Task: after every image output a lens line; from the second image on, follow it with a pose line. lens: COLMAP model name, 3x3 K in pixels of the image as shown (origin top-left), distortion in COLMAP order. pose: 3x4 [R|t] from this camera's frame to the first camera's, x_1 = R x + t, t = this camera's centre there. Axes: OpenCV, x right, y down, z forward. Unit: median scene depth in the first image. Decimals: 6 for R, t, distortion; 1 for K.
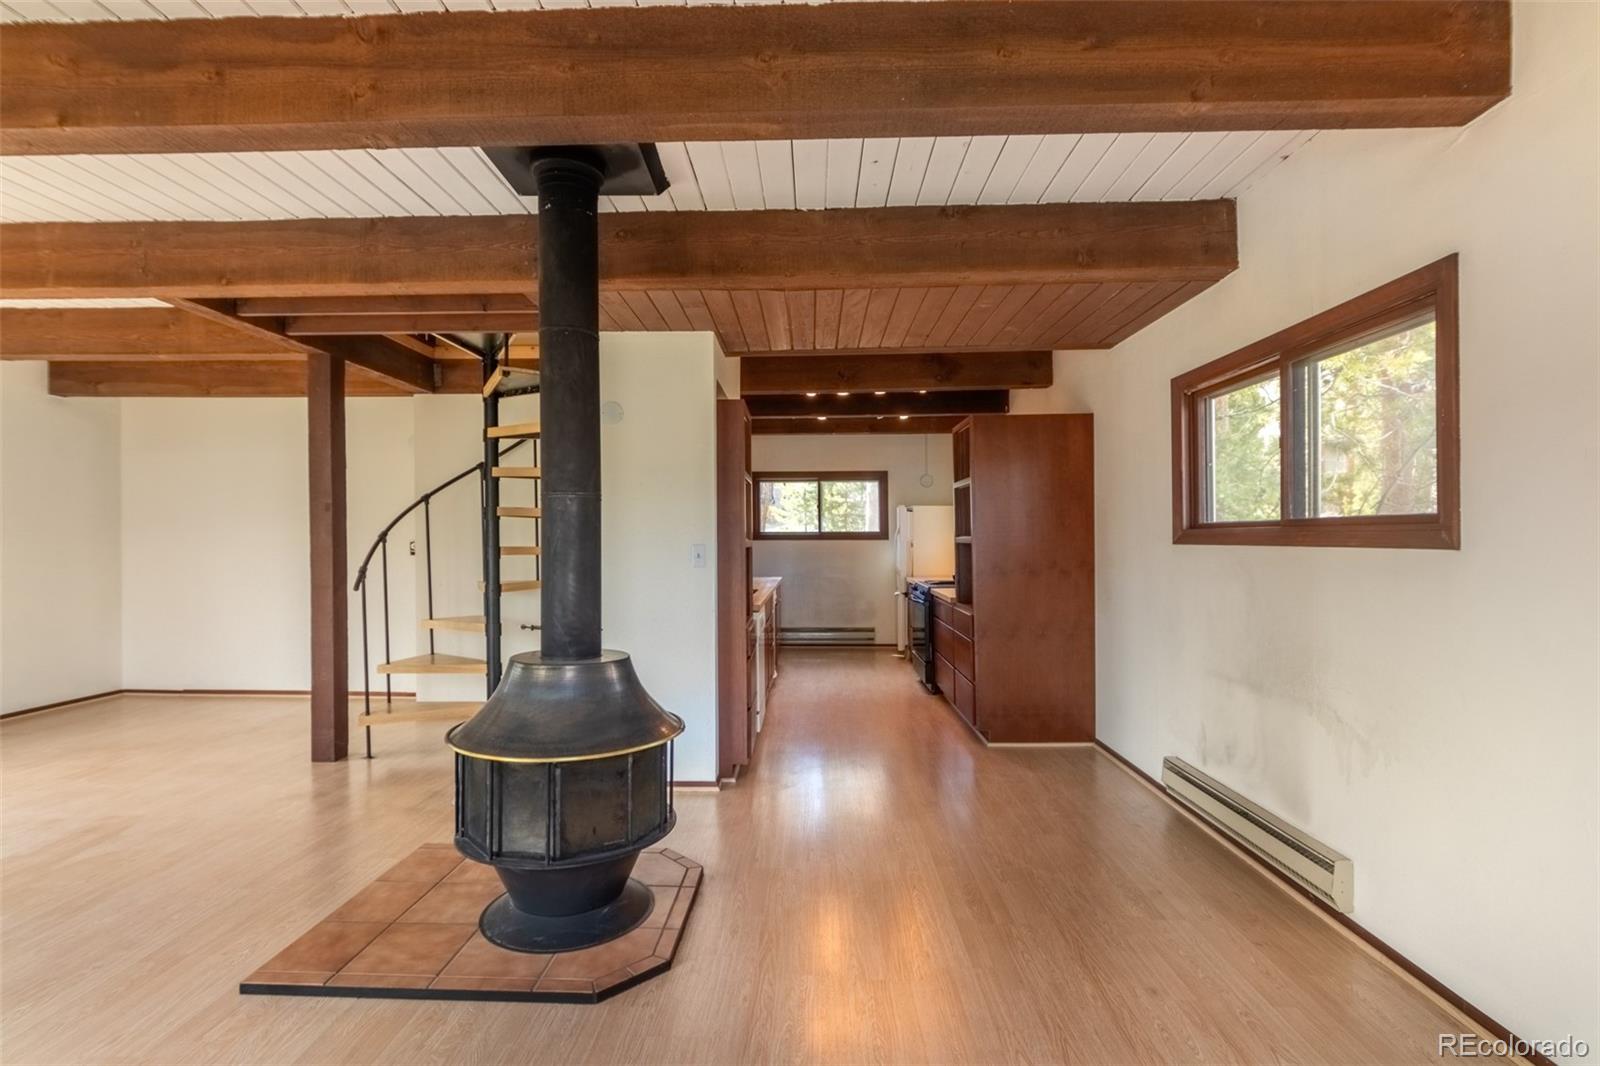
lens RADIAL K [[737.3, 0, 760.2], [0, 737.3, 554.5], [0, 0, 1]] dist [0.003123, 0.000938]
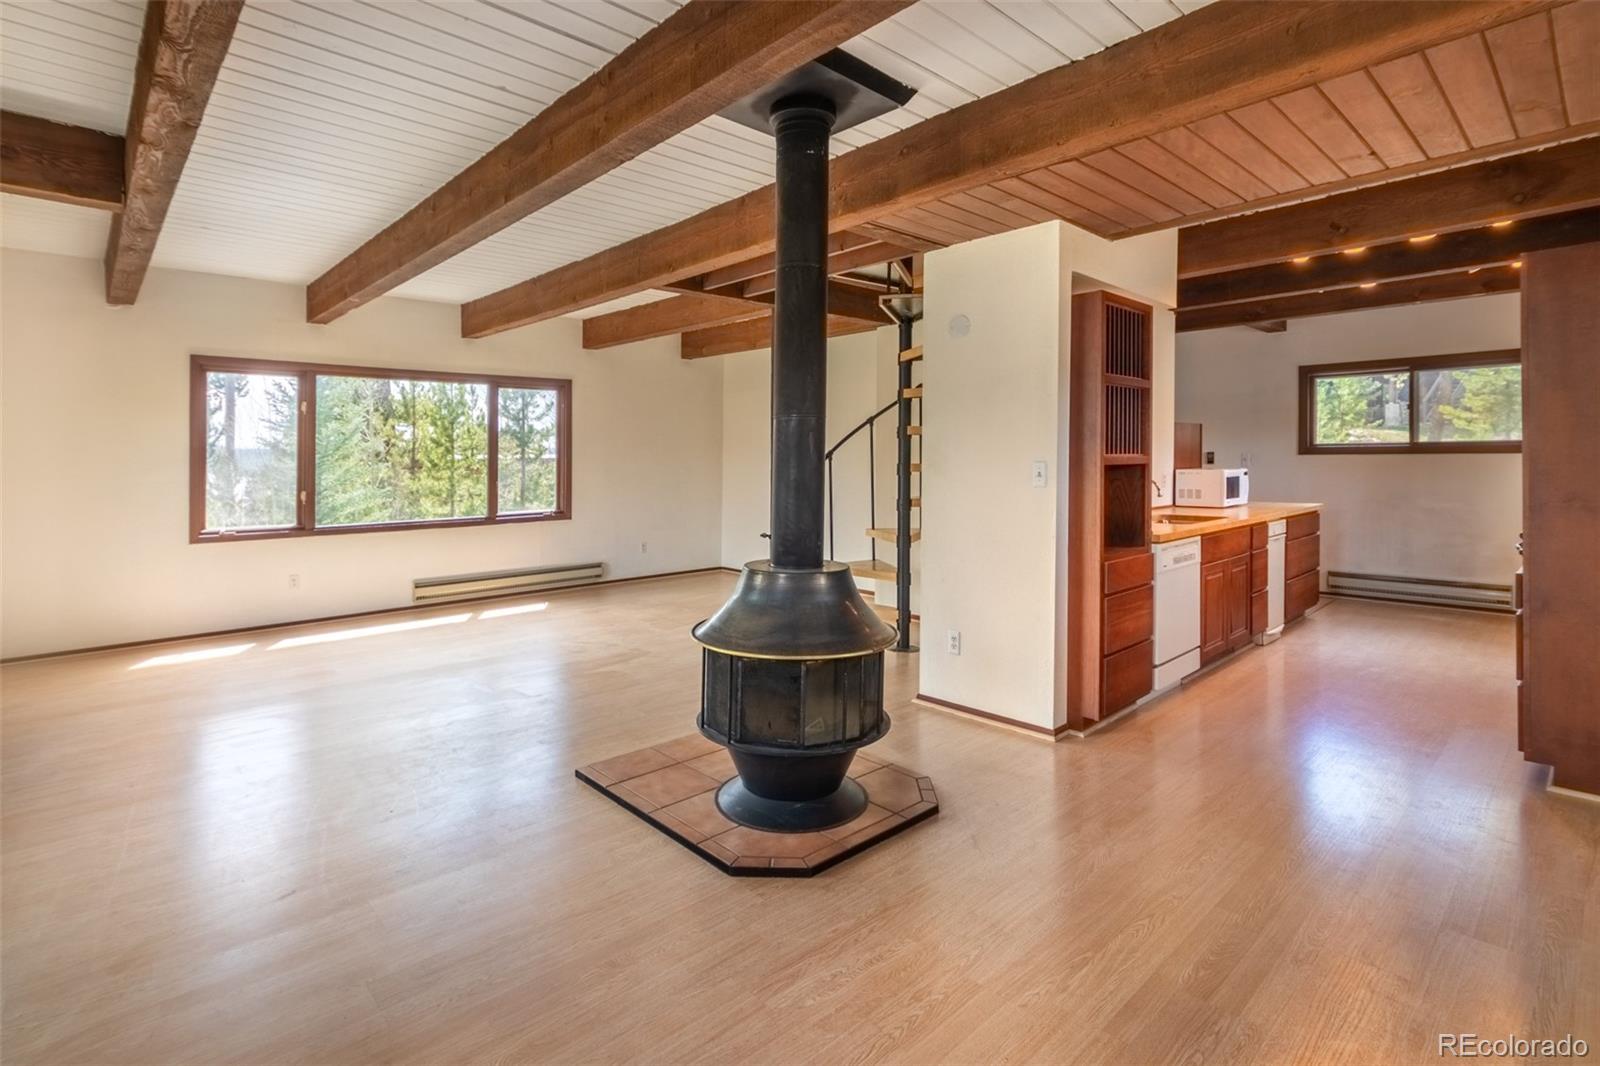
lens RADIAL K [[756.6, 0, 795.5], [0, 756.6, 471.0], [0, 0, 1]] dist [0.004585, -0.000326]
pose [[0.717735, 0.006606, -0.696285, 0.401152], [-0.007158, 0.999972, 0.002109, -0.001773], [0.696280, 0.003470, 0.717762, 0.156222]]
